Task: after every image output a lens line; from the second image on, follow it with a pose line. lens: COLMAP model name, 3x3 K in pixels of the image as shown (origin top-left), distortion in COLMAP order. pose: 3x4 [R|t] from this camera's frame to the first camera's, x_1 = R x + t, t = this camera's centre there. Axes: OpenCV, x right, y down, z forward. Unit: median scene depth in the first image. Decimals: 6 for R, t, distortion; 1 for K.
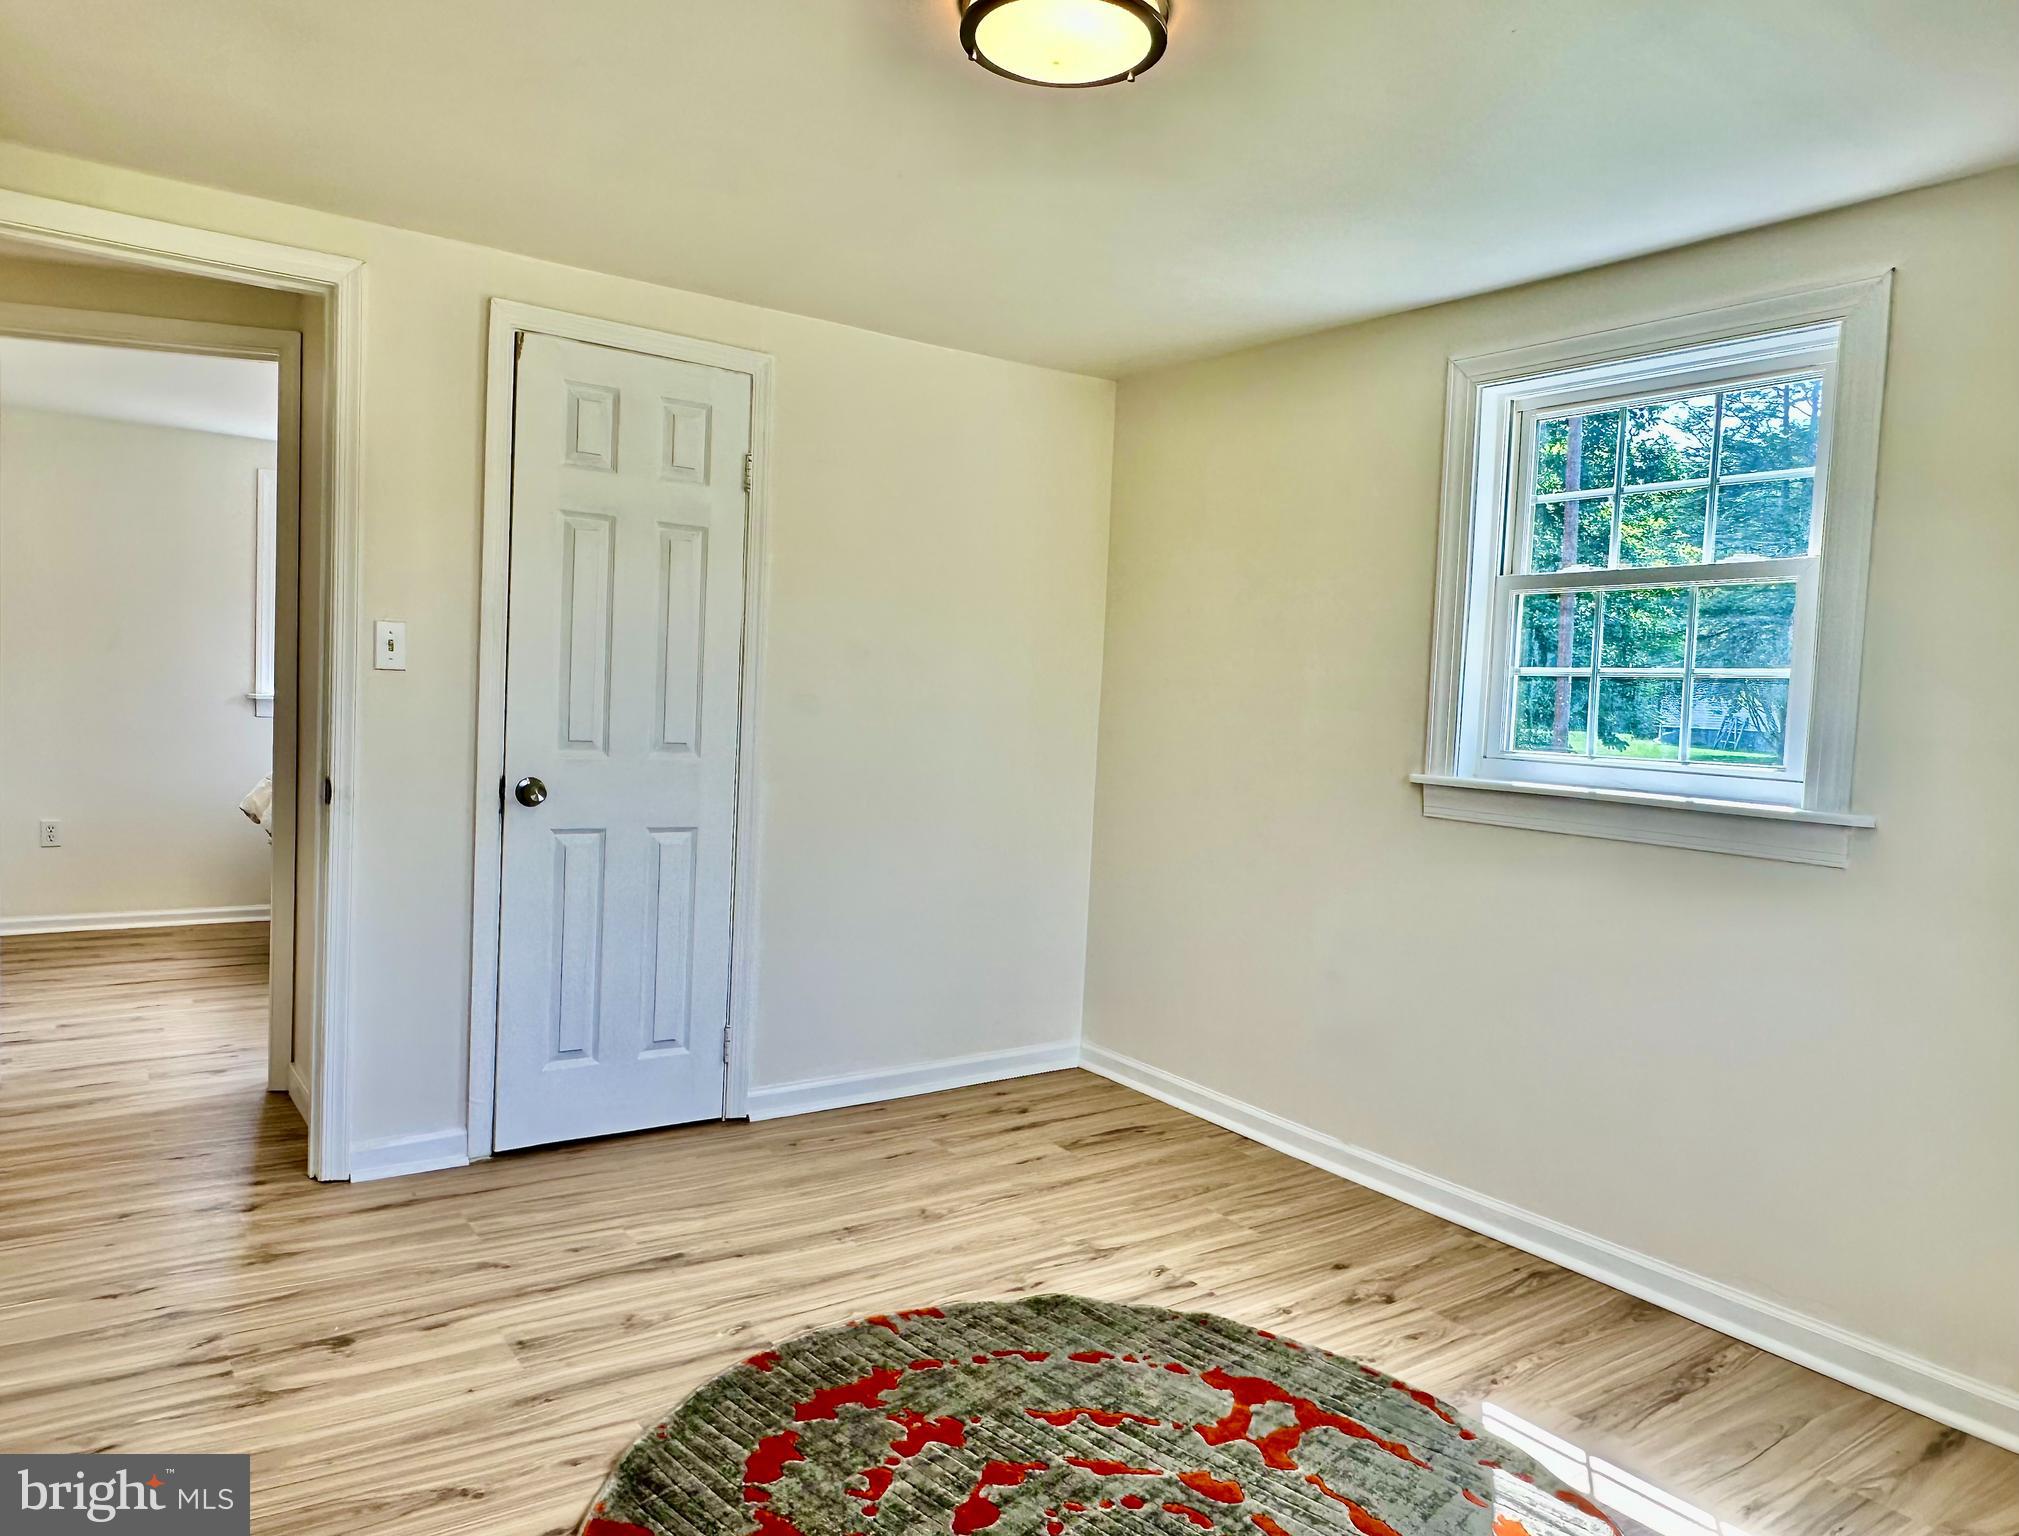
lens RADIAL K [[1431.4, 0, 1009.5], [0, 1431.4, 768.0], [0, 0, 1]] dist [-0.000151, 0.000021]
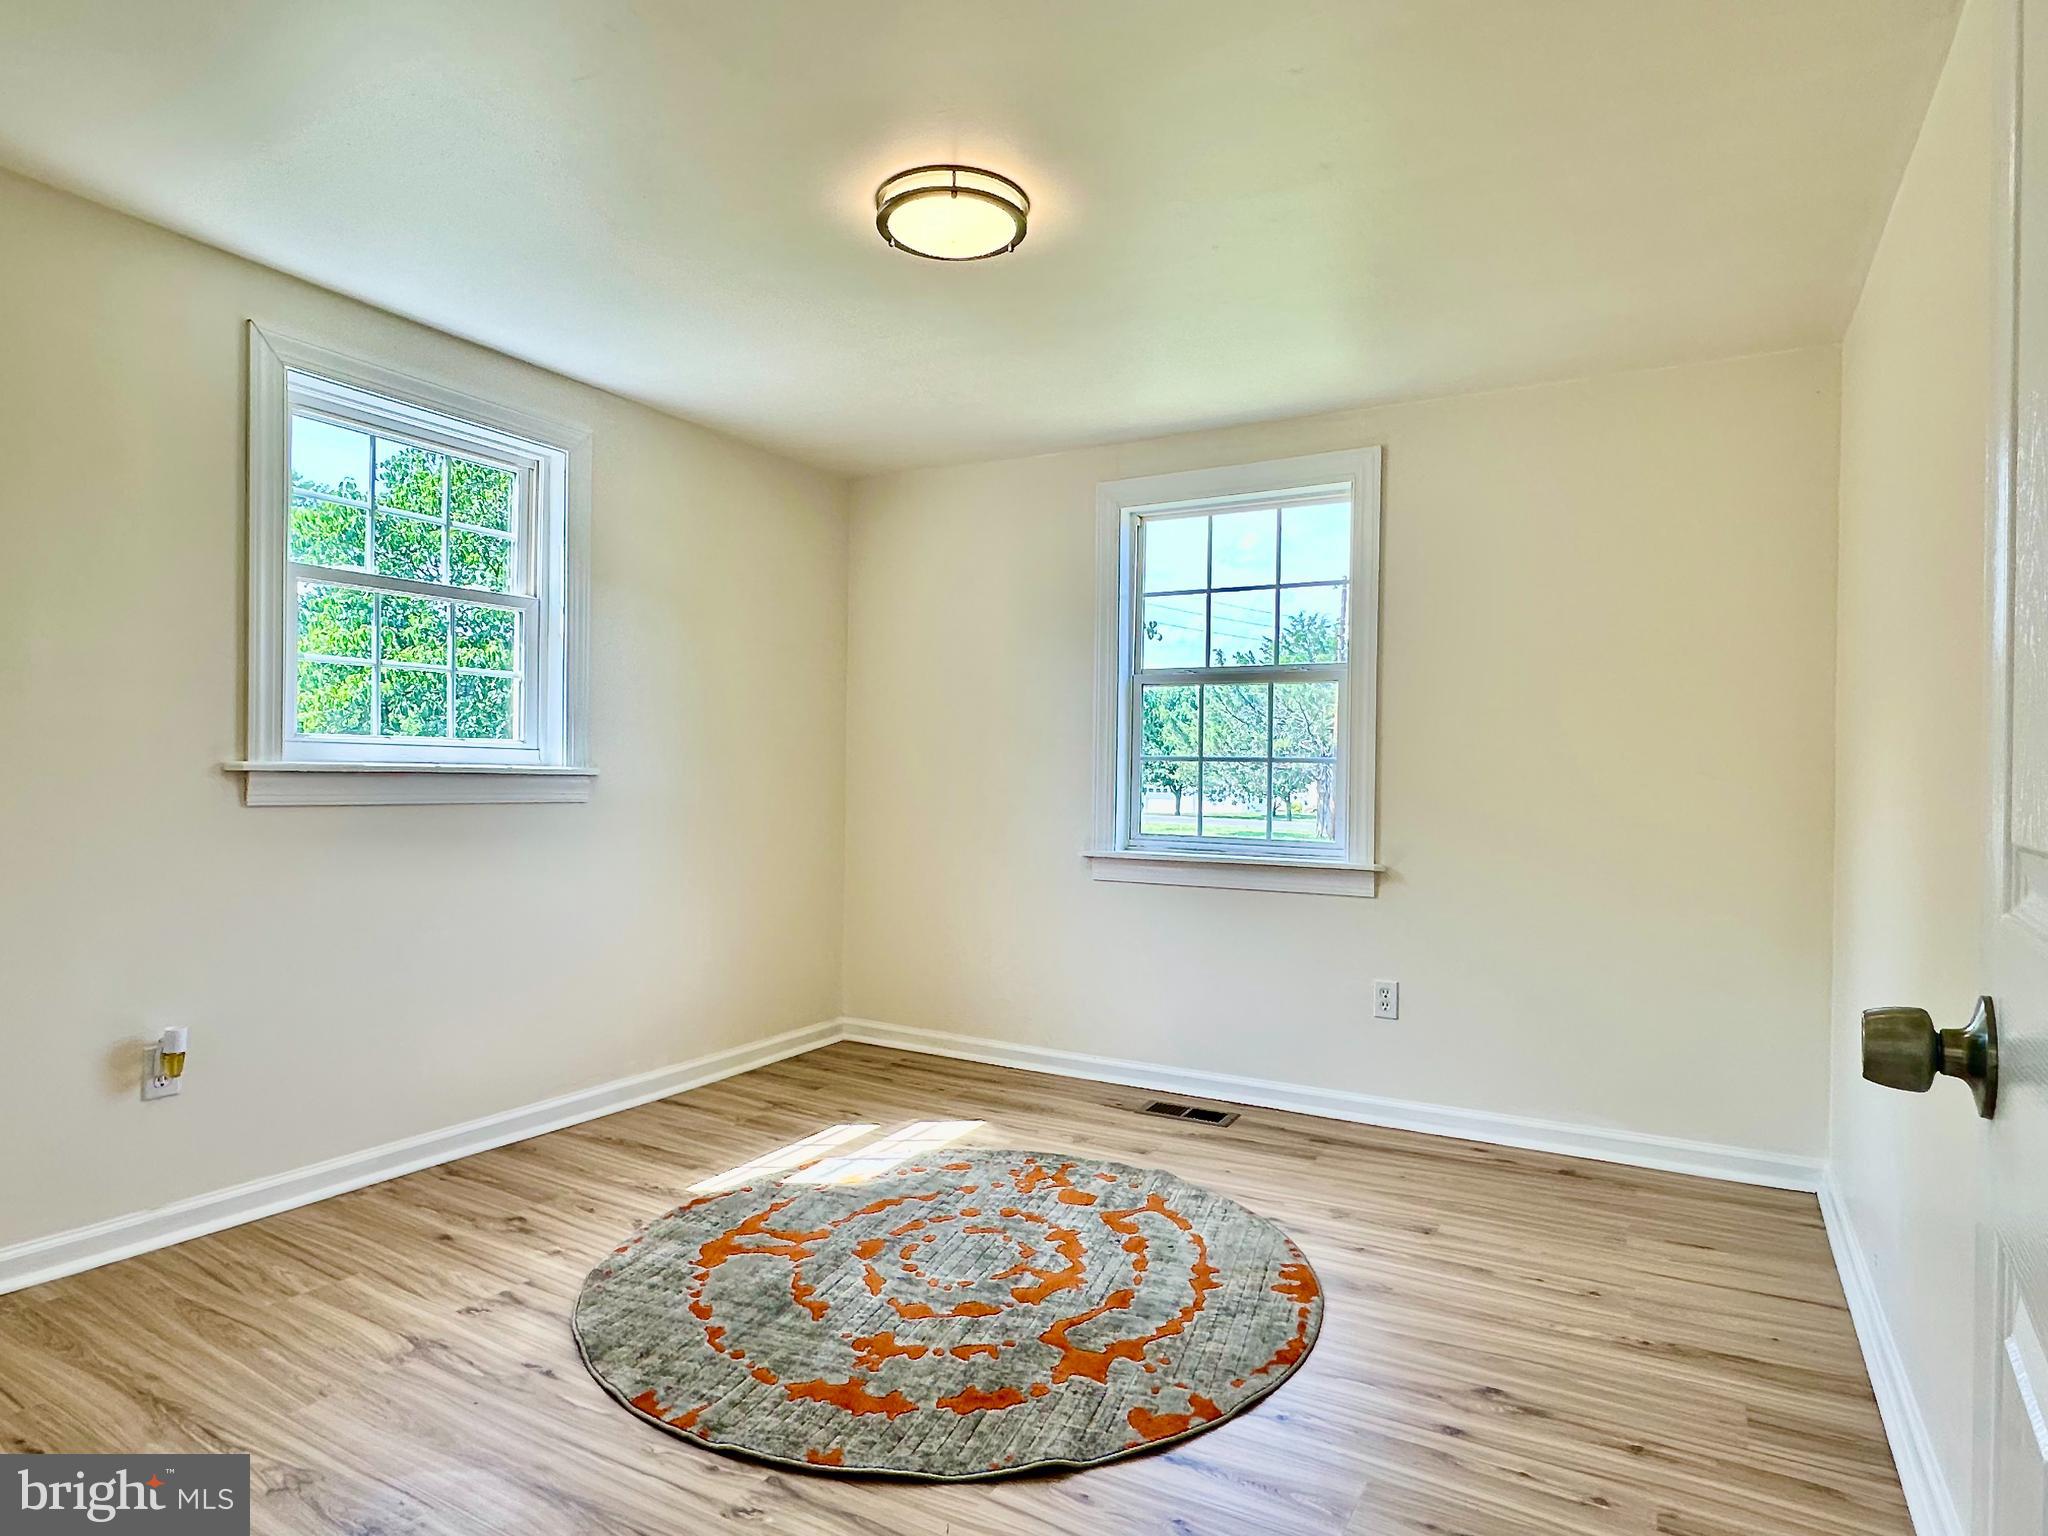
lens RADIAL K [[1227.9, 0, 1024.0], [0, 1227.9, 768.0], [0, 0, 1]] dist [0.002319, 0.001159]
pose [[-0.453661, -0.053598, 0.889561, -0.780579], [0.005148, 0.998015, 0.062758, -0.045810], [-0.891160, 0.033050, -0.452484, 1.092093]]
